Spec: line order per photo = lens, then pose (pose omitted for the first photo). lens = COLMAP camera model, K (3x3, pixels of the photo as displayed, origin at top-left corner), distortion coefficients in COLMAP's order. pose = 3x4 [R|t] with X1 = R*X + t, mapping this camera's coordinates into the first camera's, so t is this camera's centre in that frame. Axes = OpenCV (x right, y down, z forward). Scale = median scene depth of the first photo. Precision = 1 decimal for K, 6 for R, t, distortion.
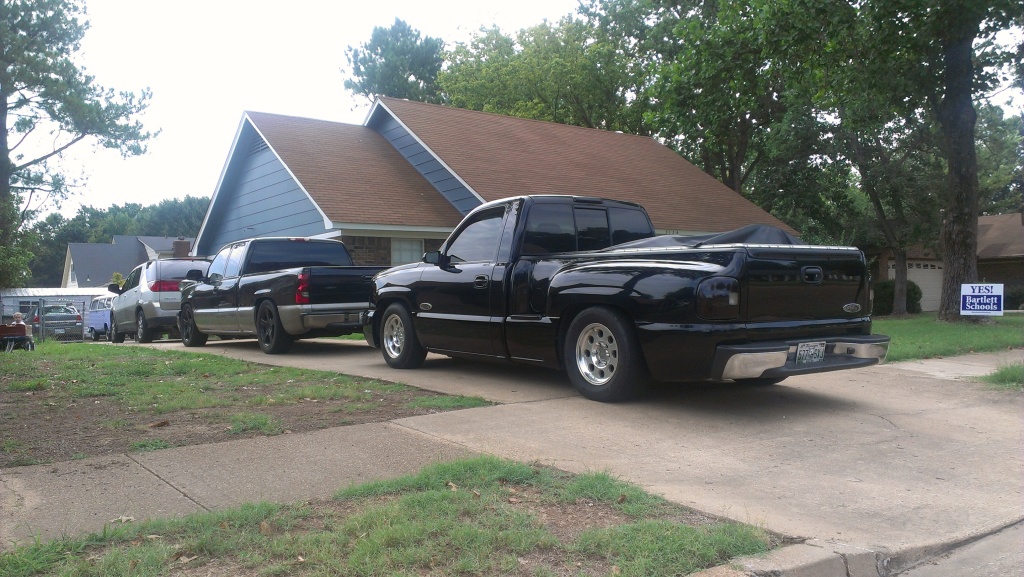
lens RADIAL K [[831.6, 0, 516.6], [0, 831.6, 290.8], [0, 0, 1]] dist [0.176691, -0.252449]
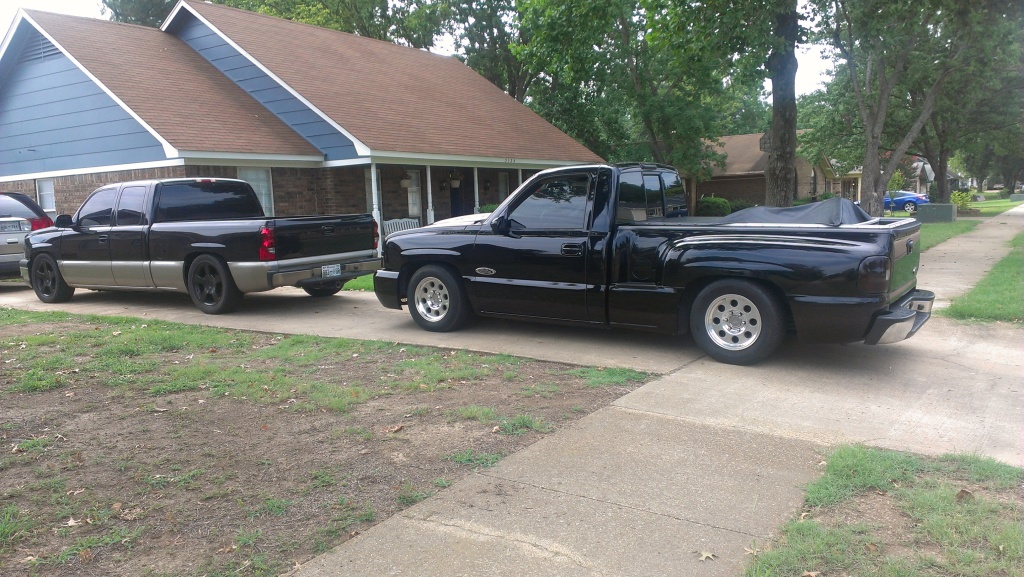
lens RADIAL K [[831.6, 0, 516.6], [0, 831.6, 290.8], [0, 0, 1]] dist [0.176691, -0.252449]
pose [[0.939612, -0.048485, 0.338789, -0.304168], [0.010081, 0.993405, 0.114211, -0.052643], [-0.342092, -0.103899, 0.933905, 0.040710]]
